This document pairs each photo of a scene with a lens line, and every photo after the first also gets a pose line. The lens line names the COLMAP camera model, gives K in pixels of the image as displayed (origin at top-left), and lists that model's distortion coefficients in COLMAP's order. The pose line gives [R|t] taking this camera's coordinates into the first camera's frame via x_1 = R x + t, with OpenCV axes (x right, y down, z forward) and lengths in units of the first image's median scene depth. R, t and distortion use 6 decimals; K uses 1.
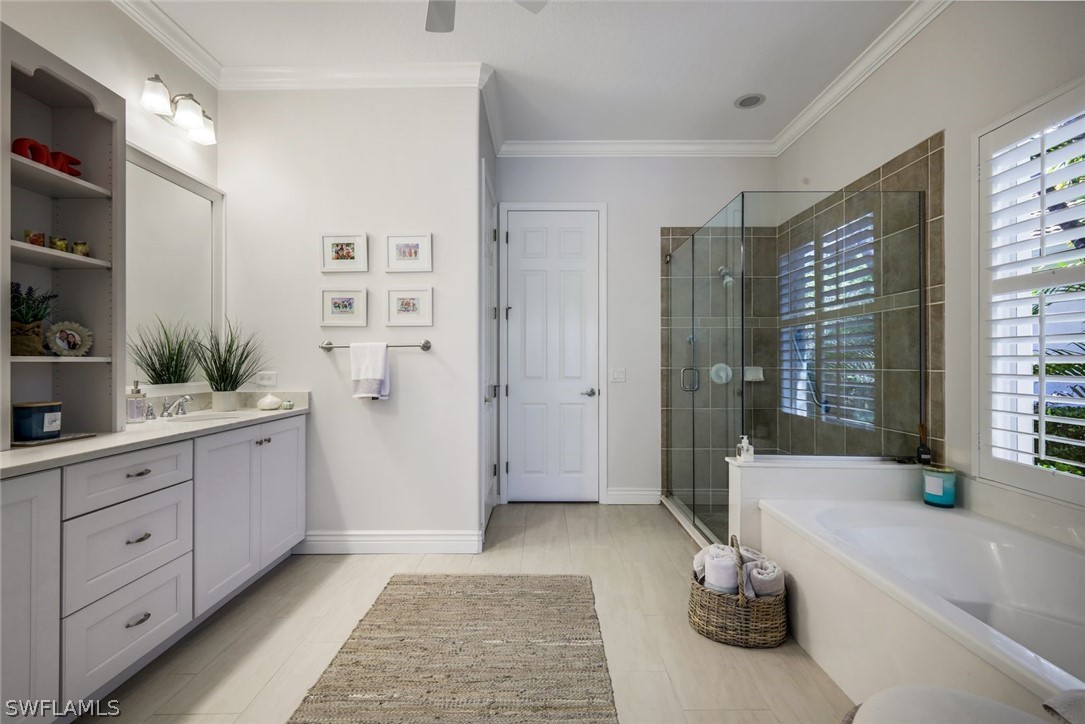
lens RADIAL K [[479.1, 0, 542.4], [0, 479.1, 359.7], [0, 0, 1]] dist [0.013443, 0.000431]
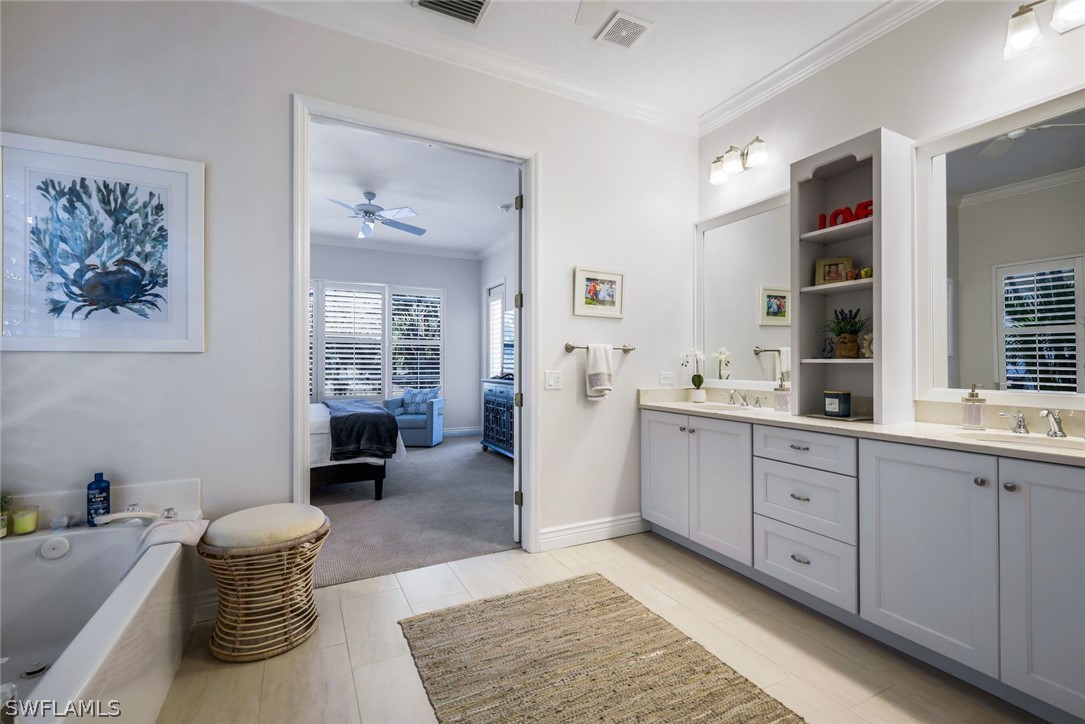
lens RADIAL K [[479.1, 0, 543.2], [0, 479.1, 359.3], [0, 0, 1]] dist [0.013443, 0.000431]
pose [[-0.886879, -0.001881, -0.461999, 0.373862], [0.001720, 0.999971, -0.007373, 0.003579], [0.461999, -0.007334, -0.886850, 1.770386]]
